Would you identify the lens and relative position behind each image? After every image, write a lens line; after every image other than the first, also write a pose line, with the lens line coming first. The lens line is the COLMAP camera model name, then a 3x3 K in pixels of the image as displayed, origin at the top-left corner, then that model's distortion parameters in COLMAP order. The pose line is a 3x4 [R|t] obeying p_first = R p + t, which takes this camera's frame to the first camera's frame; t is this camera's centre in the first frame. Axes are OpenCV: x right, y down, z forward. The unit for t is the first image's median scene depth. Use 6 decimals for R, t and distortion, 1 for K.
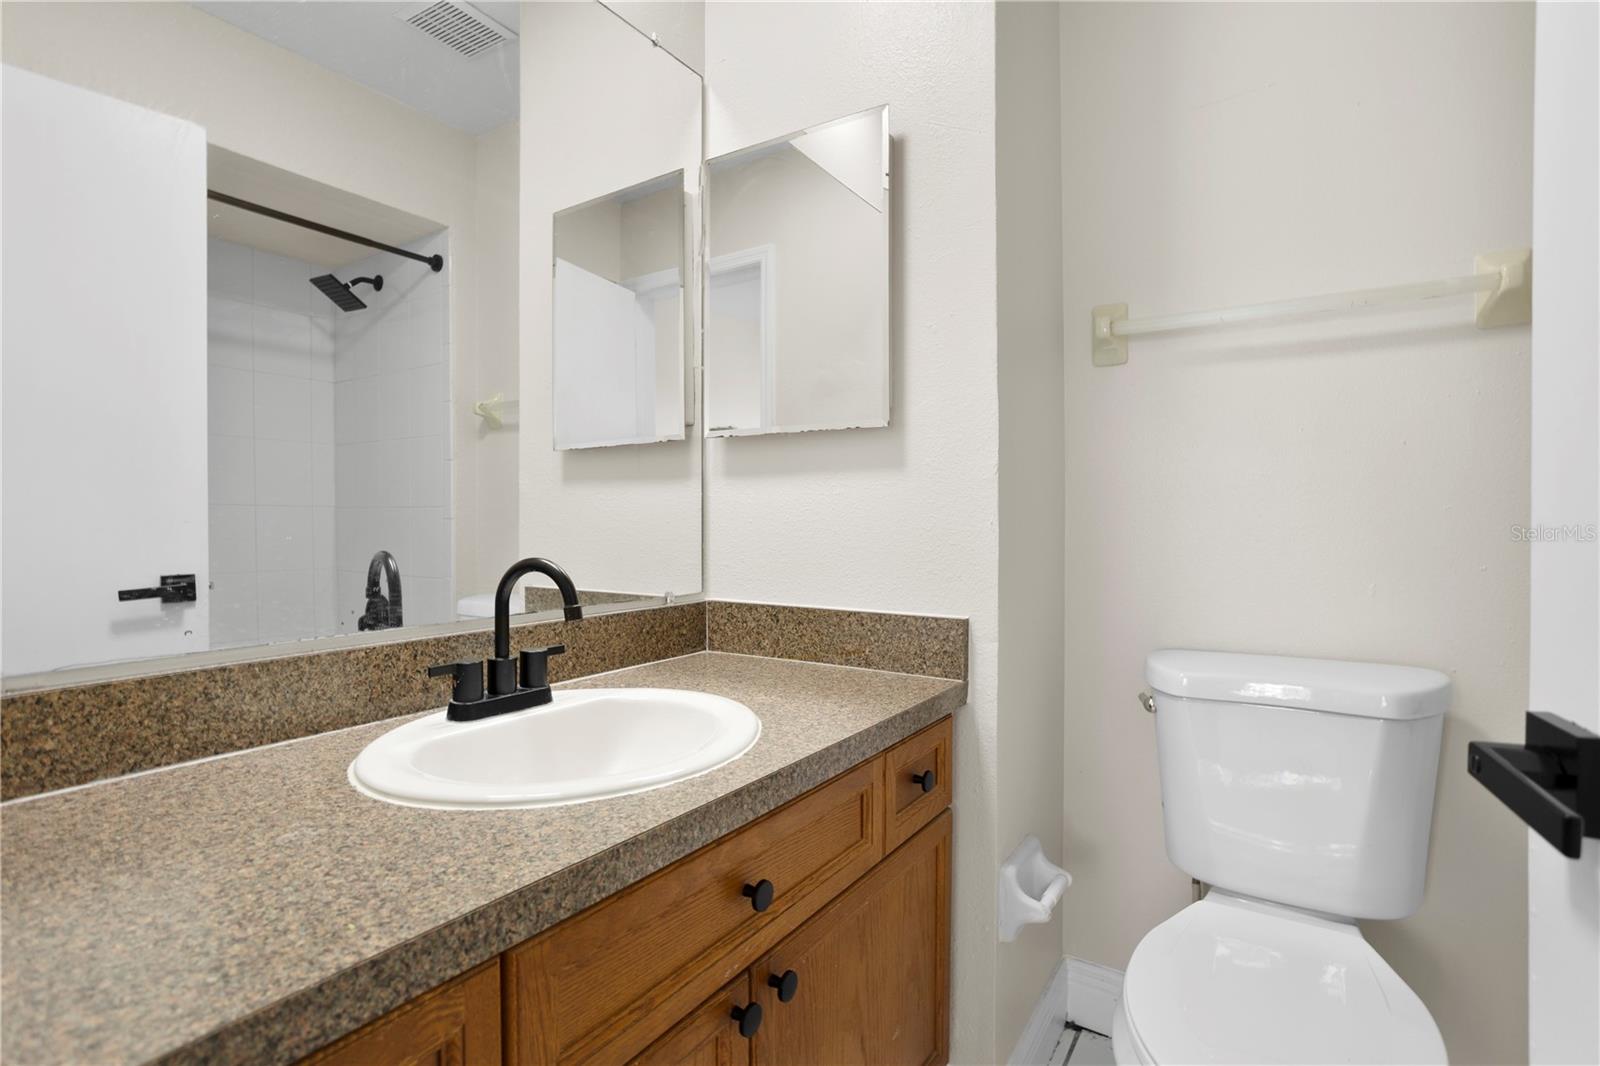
lens RADIAL K [[784.0, 0, 807.5], [0, 784.0, 508.5], [0, 0, 1]] dist [-0.055654, 0.034158]
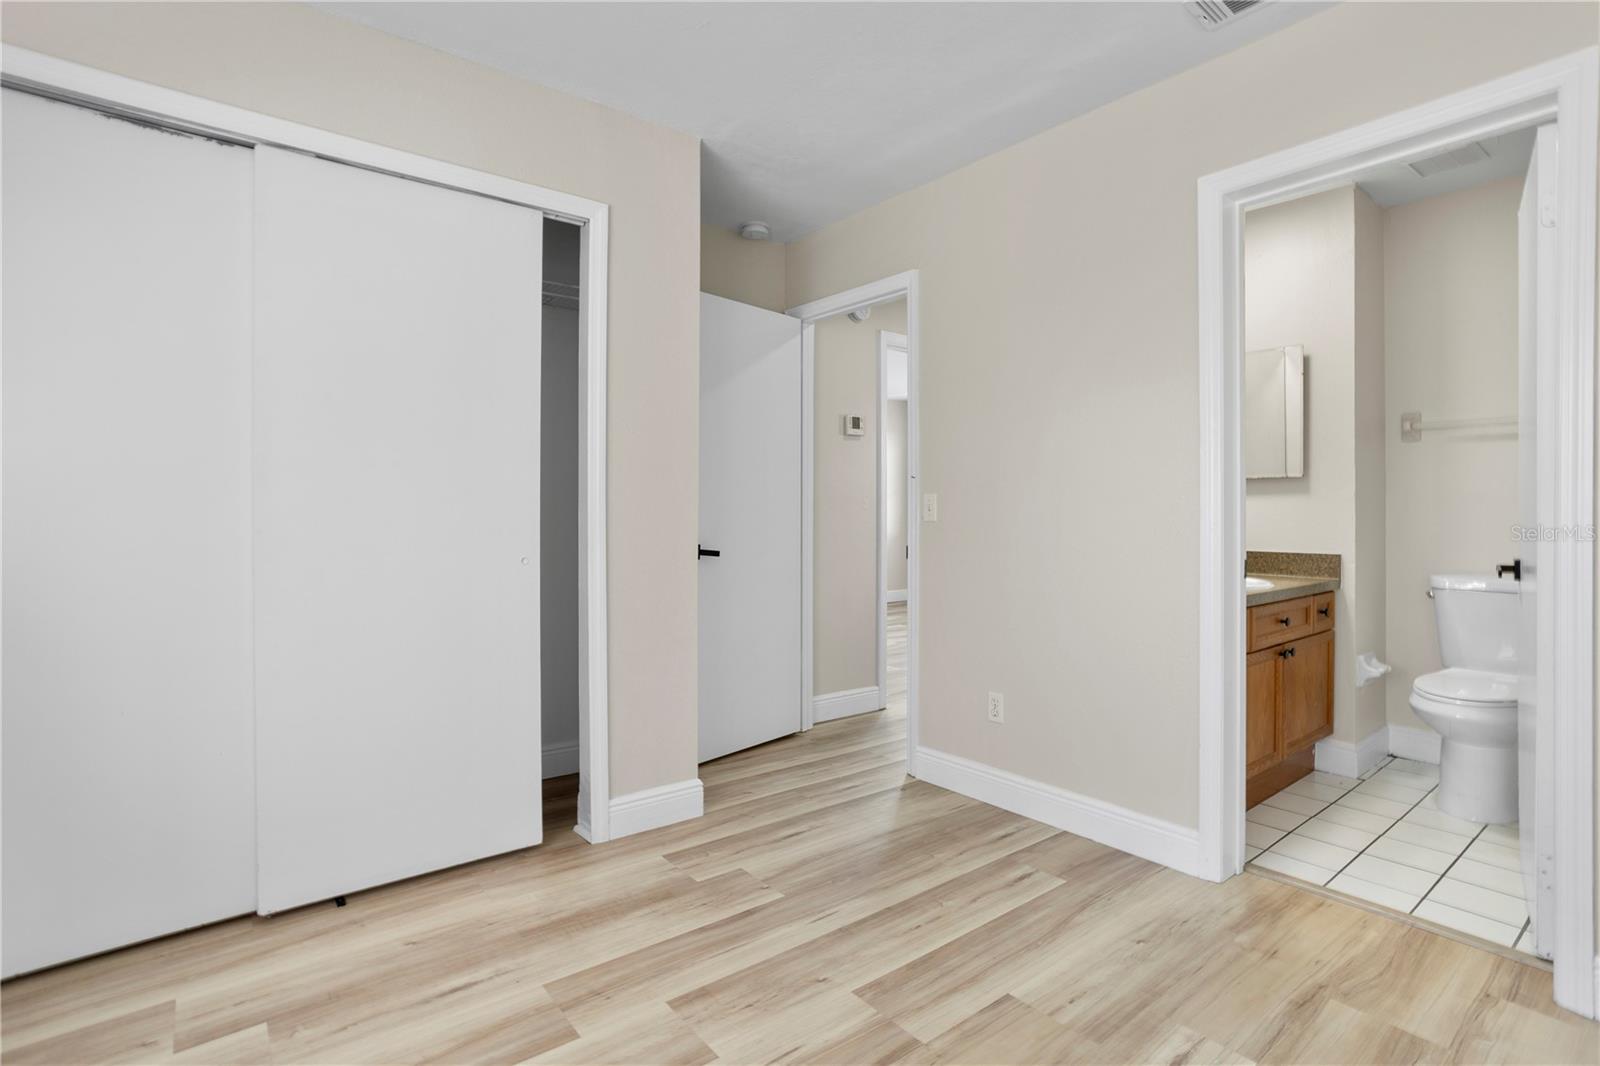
lens RADIAL K [[784.0, 0, 807.5], [0, 784.0, 508.5], [0, 0, 1]] dist [-0.055654, 0.034158]
pose [[0.947790, -0.001735, -0.318891, -0.606200], [0.001411, 0.999998, -0.001247, -0.002022], [0.318893, 0.000732, 0.947790, -1.811088]]
